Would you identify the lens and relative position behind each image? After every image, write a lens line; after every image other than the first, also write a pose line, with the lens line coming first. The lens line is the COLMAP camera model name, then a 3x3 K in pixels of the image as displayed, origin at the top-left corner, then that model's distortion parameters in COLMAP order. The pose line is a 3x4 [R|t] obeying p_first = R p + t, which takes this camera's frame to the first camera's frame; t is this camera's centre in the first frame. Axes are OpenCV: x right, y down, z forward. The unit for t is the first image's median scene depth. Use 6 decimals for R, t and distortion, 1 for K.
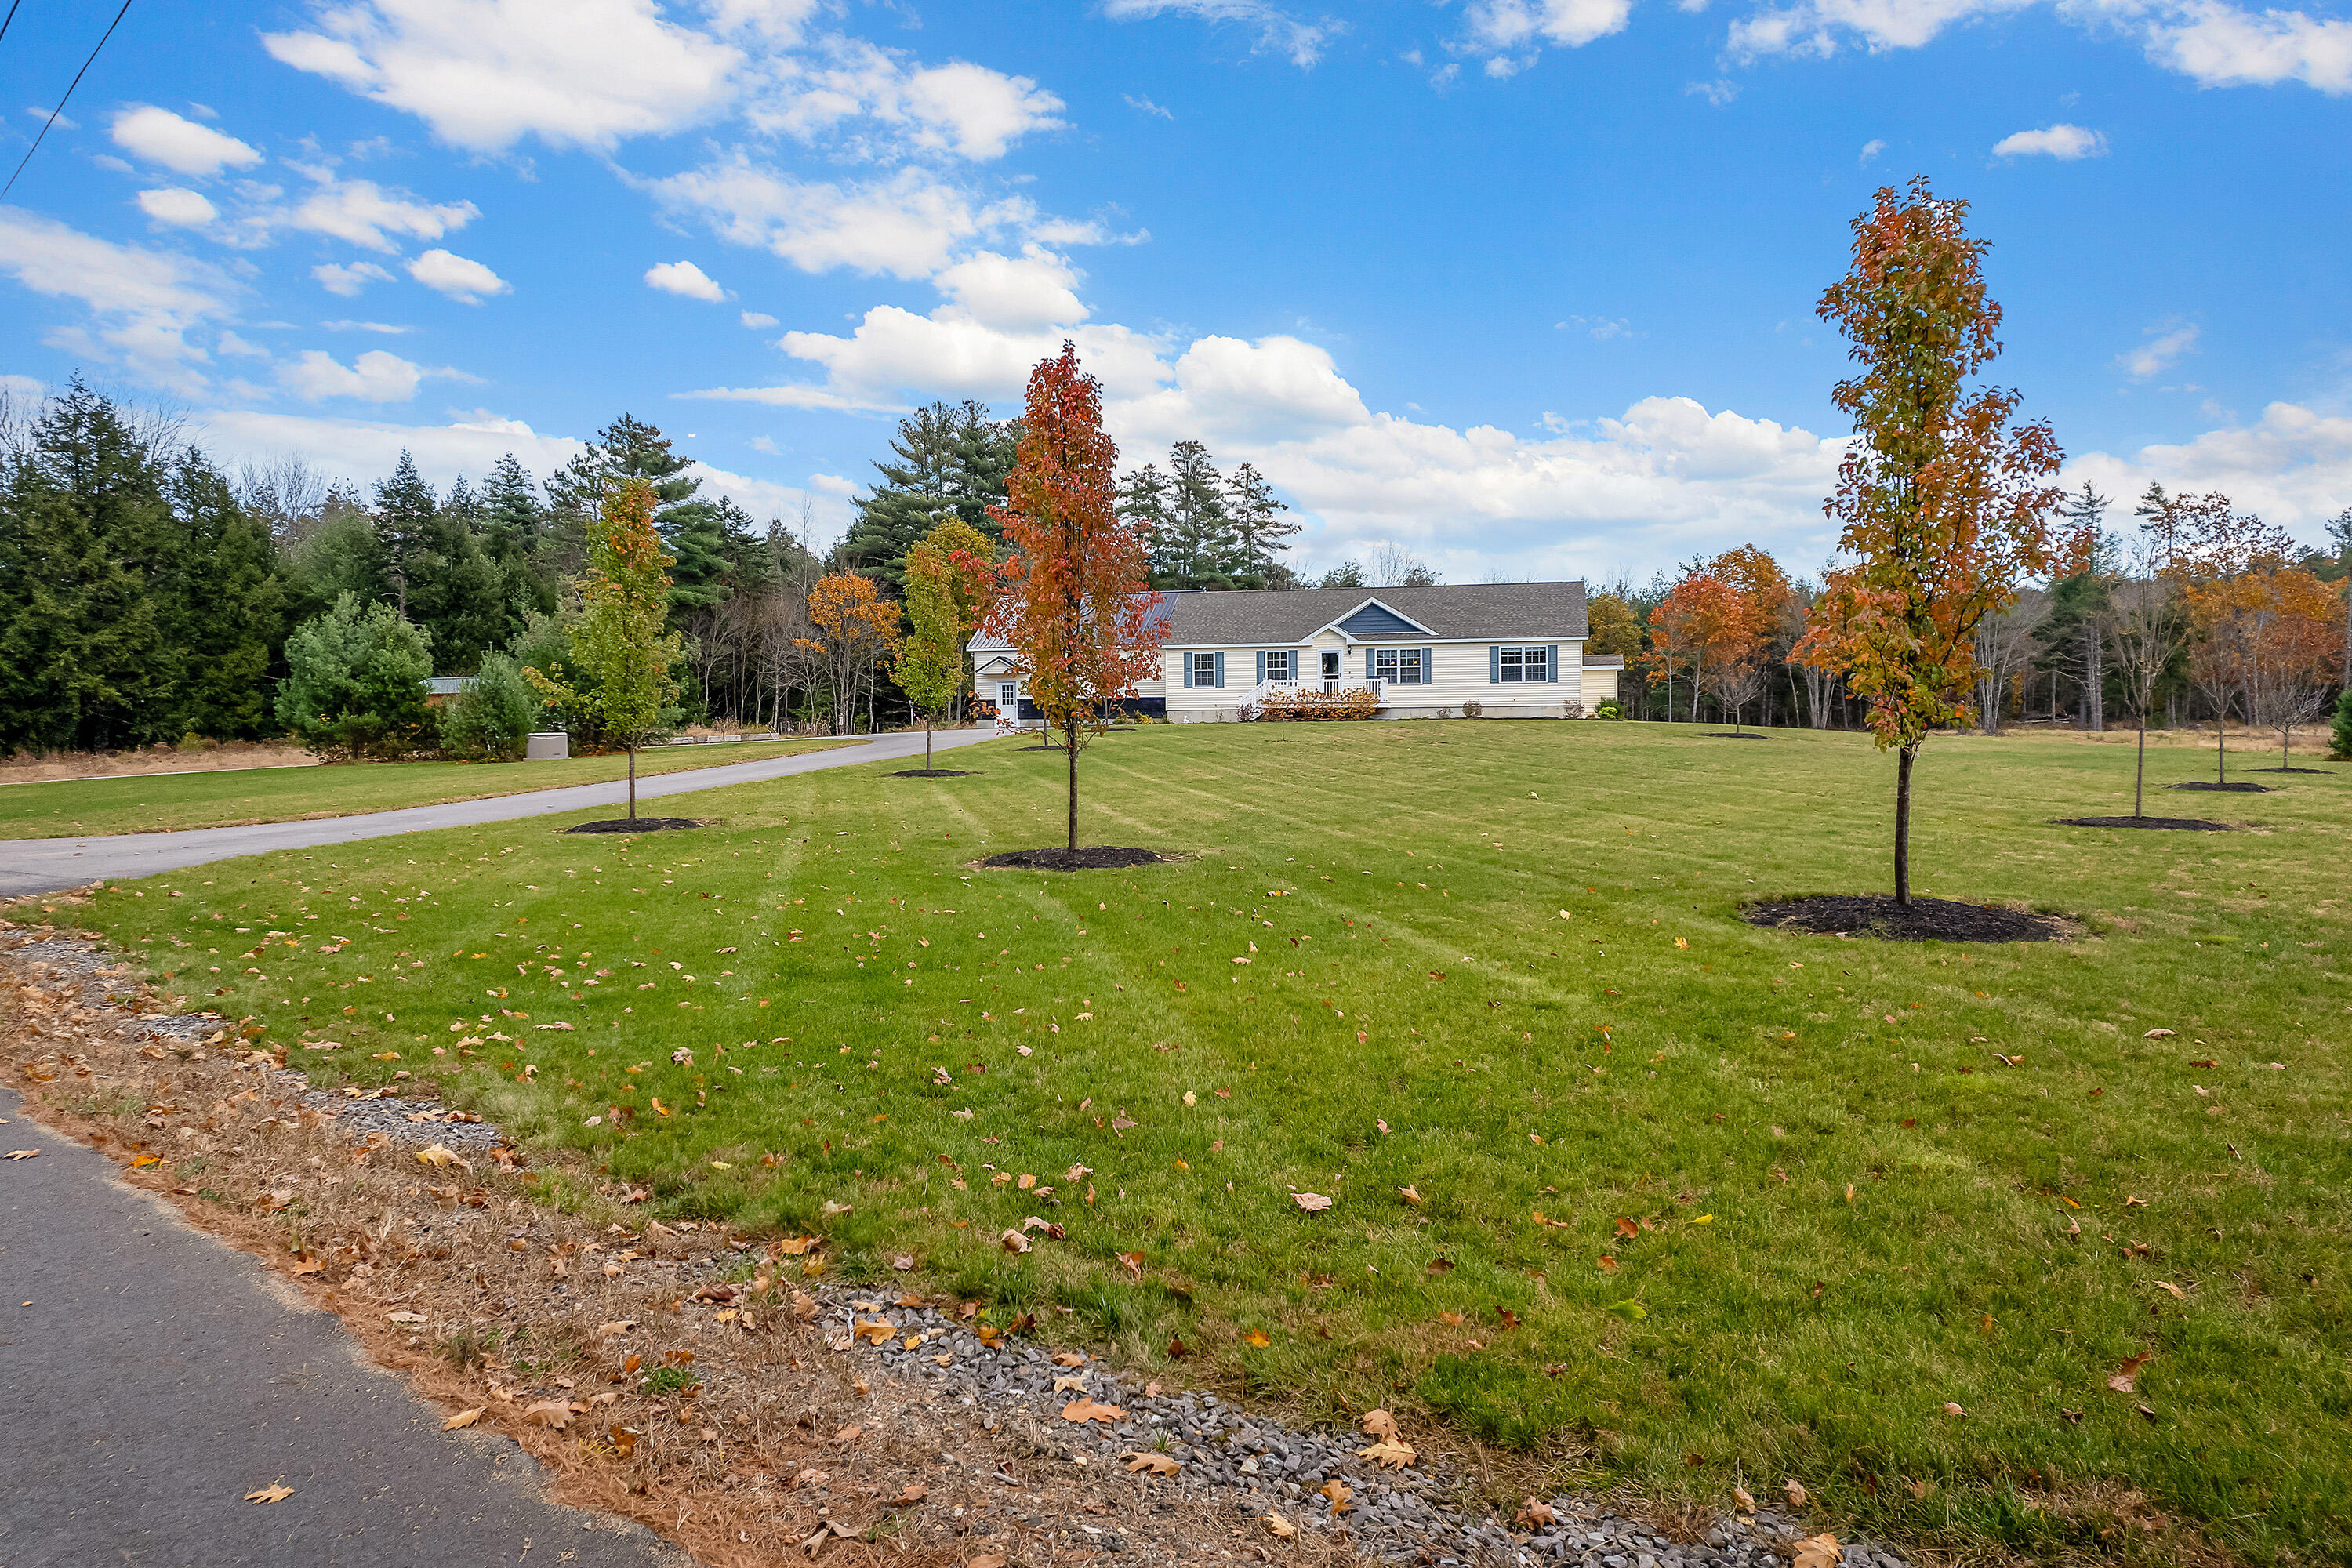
lens RADIAL K [[1467.4, 0, 1176.0], [0, 1467.4, 784.0], [0, 0, 1]] dist [-0.002181, -0.000582]
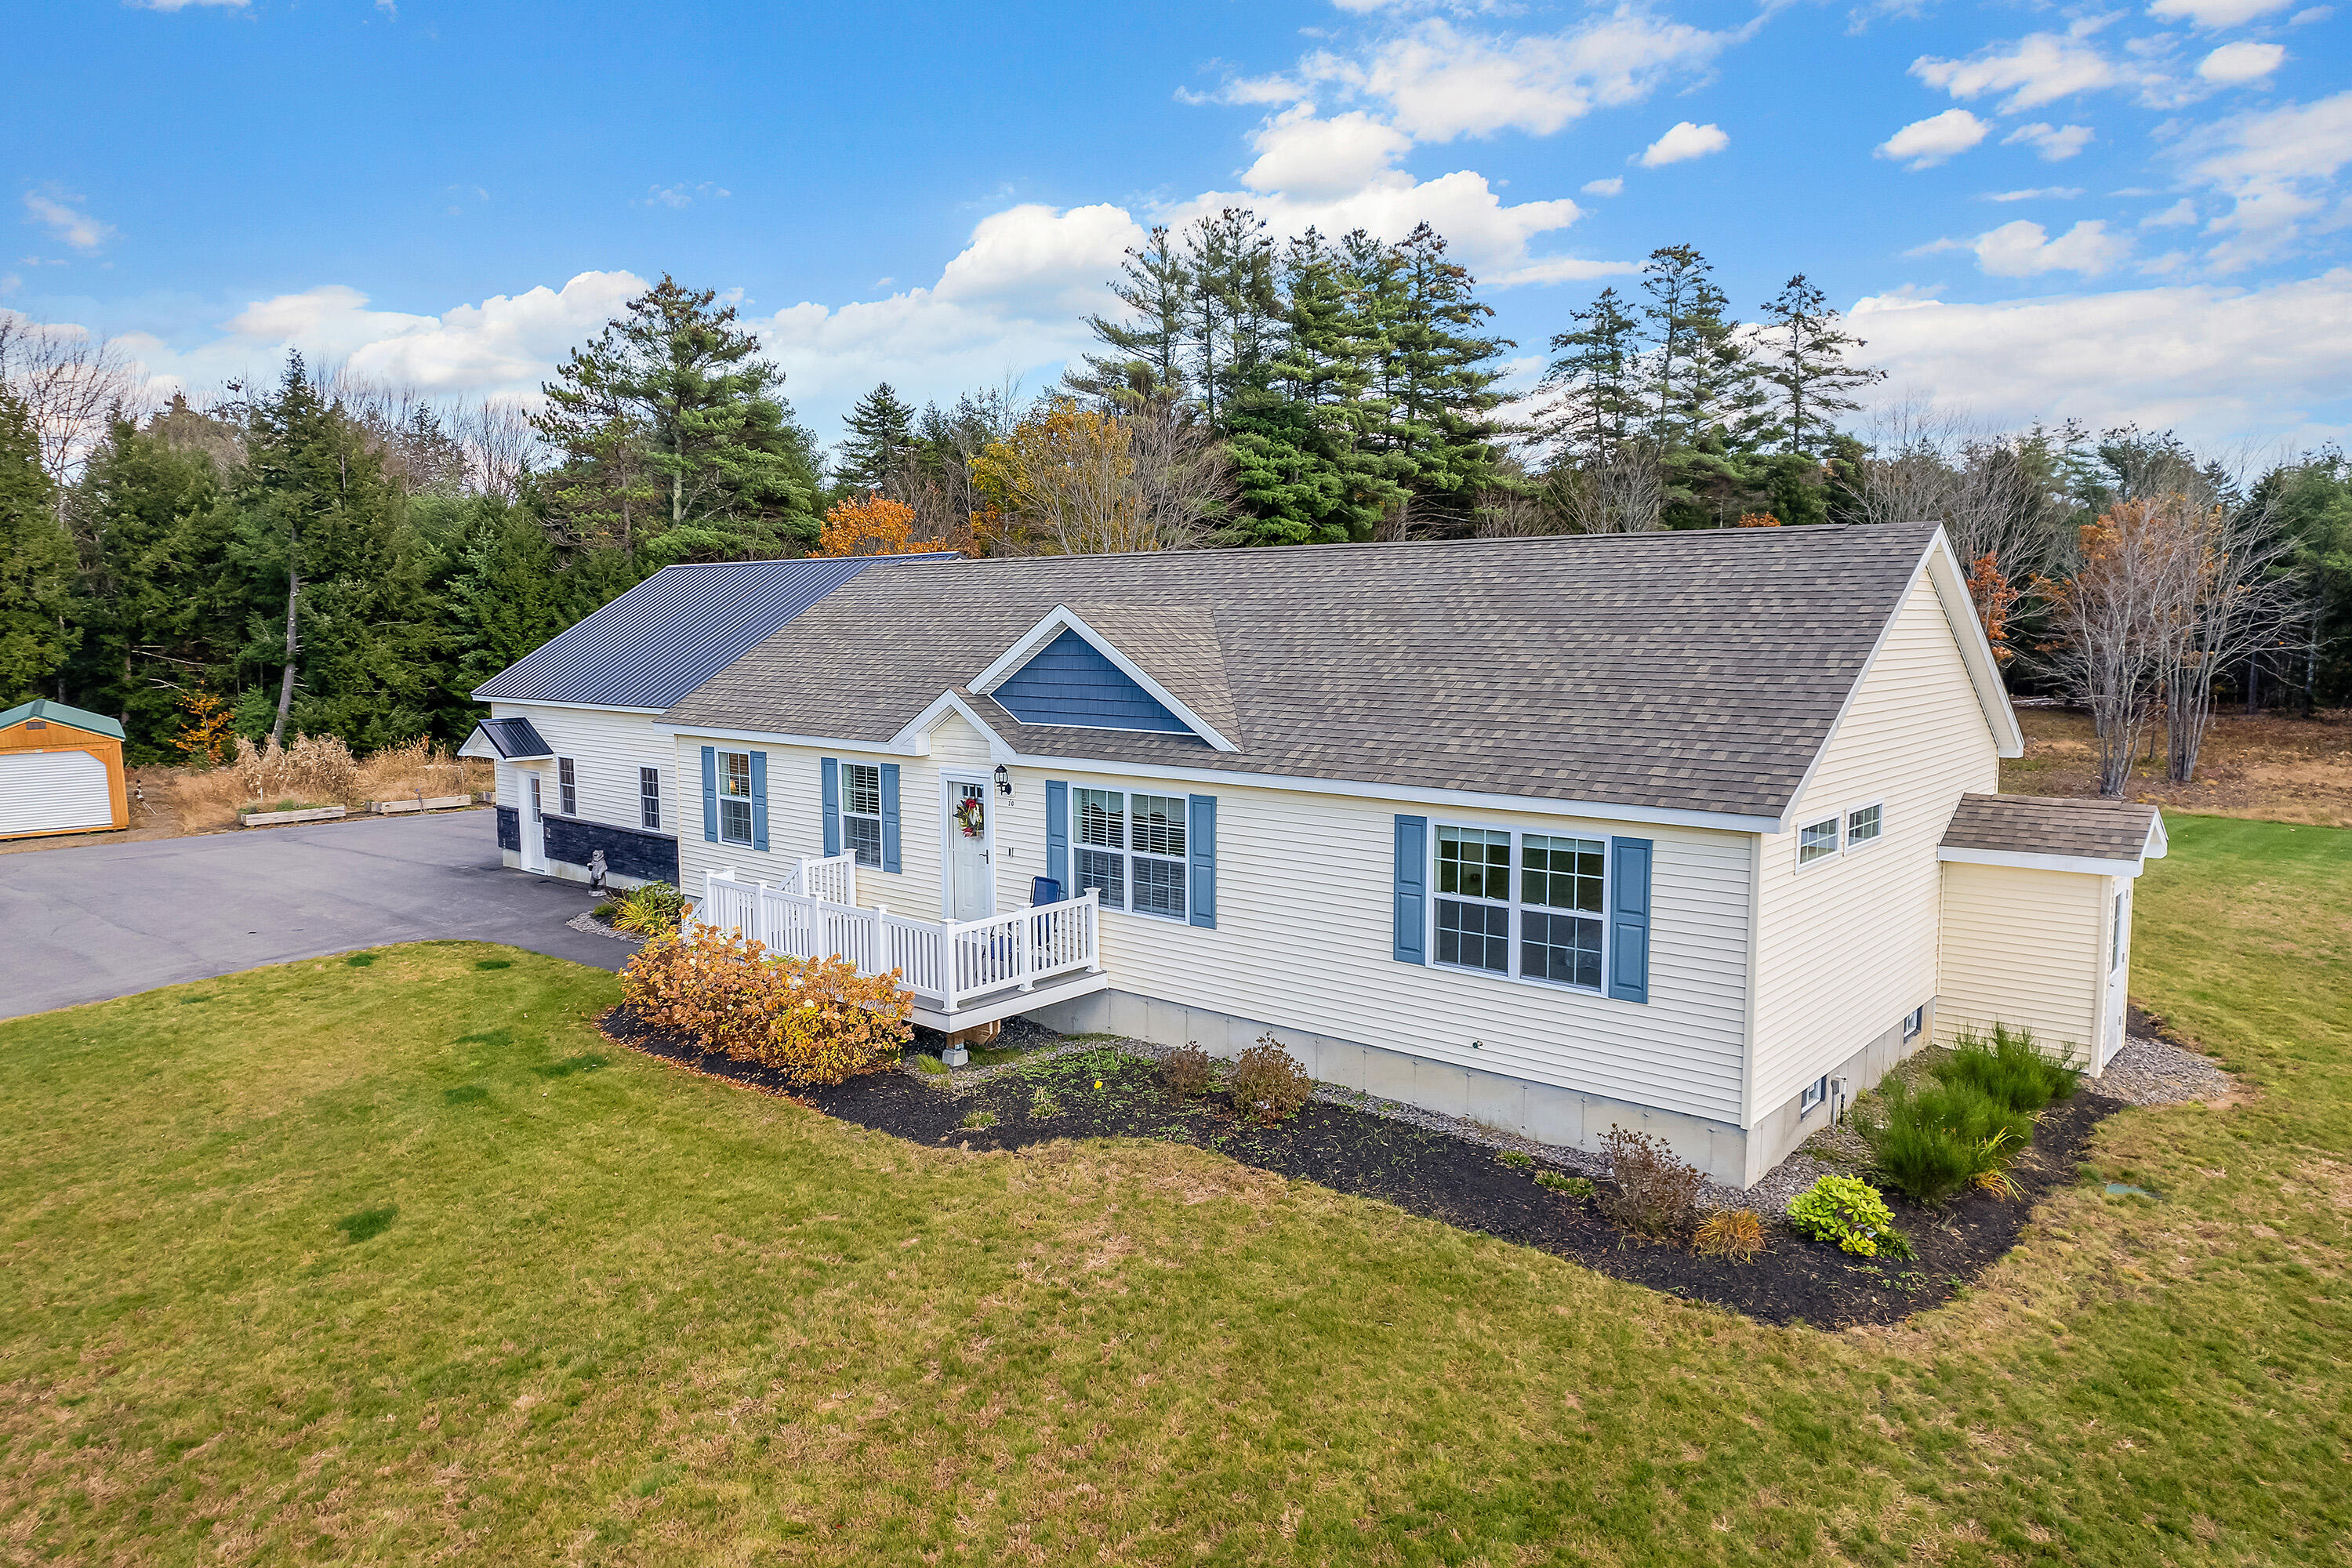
lens RADIAL K [[1467.4, 0, 1176.0], [0, 1467.4, 784.0], [0, 0, 1]] dist [-0.002181, -0.000582]
pose [[0.885465, 0.056900, -0.461210, 0.286248], [-0.020468, 0.996288, 0.083618, -0.115506], [0.464255, -0.064601, 0.883342, 0.742118]]
